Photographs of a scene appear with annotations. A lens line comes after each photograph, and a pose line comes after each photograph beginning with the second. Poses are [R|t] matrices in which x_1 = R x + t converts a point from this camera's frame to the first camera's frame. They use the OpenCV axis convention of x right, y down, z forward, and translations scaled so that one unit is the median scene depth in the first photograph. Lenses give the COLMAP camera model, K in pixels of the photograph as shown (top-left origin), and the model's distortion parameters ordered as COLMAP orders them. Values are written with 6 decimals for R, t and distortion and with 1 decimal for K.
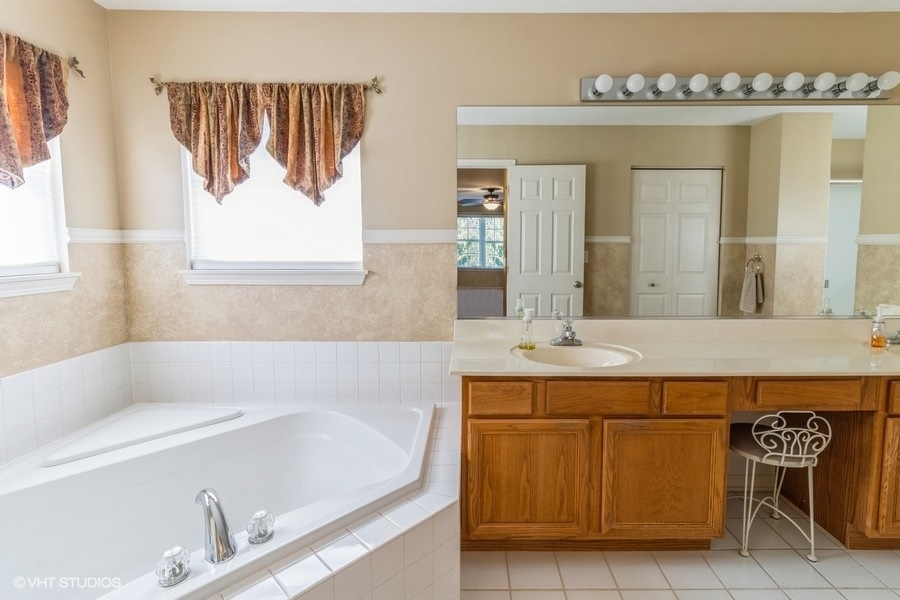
lens RADIAL K [[419.5, 0, 453.9], [0, 419.5, 301.6], [0, 0, 1]] dist [-0.000239, 0.002235]
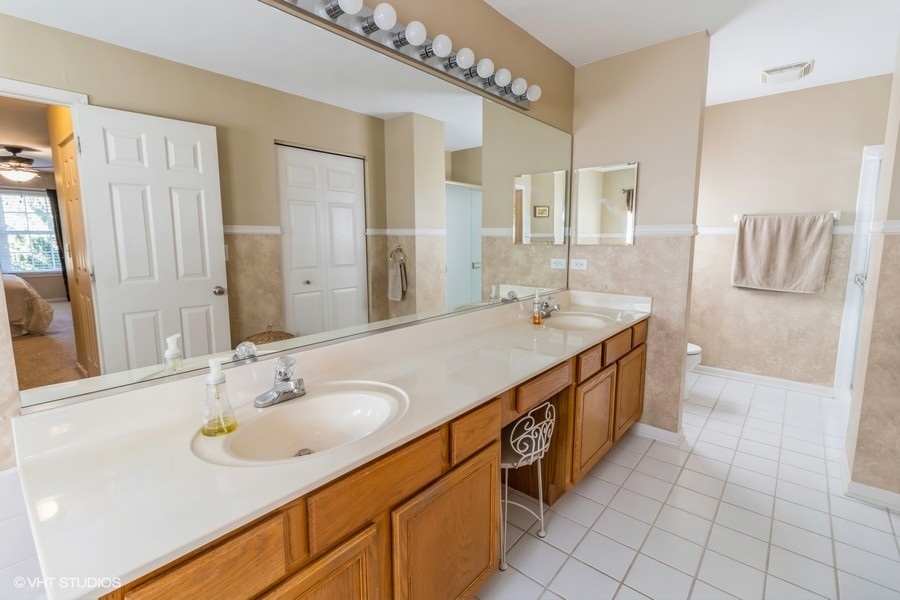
lens RADIAL K [[419.5, 0, 449.0], [0, 419.5, 292.6], [0, 0, 1]] dist [-0.000239, 0.002235]
pose [[0.629044, -0.105497, 0.770178, -0.021007], [0.106067, 0.993131, 0.049407, -0.034305], [-0.770100, 0.050611, 0.635912, 0.243419]]
